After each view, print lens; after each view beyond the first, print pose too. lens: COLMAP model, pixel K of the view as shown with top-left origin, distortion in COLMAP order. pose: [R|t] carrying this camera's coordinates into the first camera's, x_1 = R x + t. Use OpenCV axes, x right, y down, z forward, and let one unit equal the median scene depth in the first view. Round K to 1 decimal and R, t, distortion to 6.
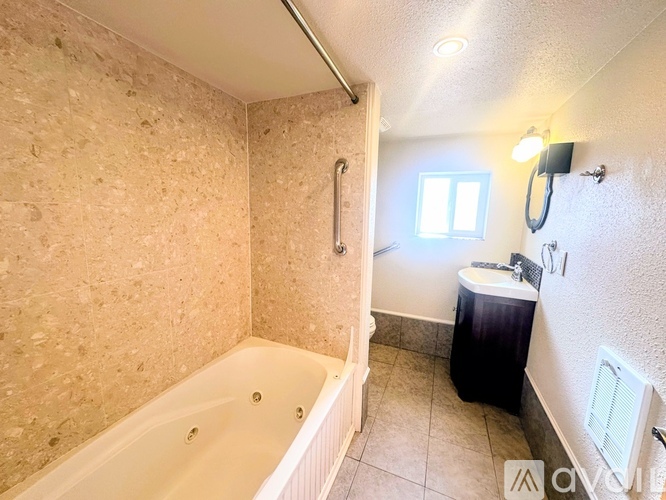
lens RADIAL K [[267.3, 0, 336.5], [0, 267.3, 250.2], [0, 0, 1]] dist [-0.002444, -0.000017]
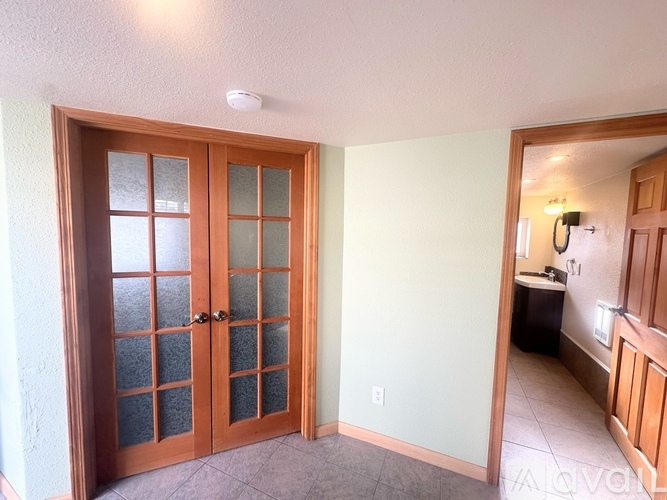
lens RADIAL K [[266.5, 0, 329.1], [0, 266.5, 252.6], [0, 0, 1]] dist [0.003317, 0.000184]
pose [[0.999130, -0.011902, -0.039977, -0.795933], [0.009166, 0.997648, -0.067936, 0.034739], [0.040691, 0.067510, 0.996888, -0.919277]]
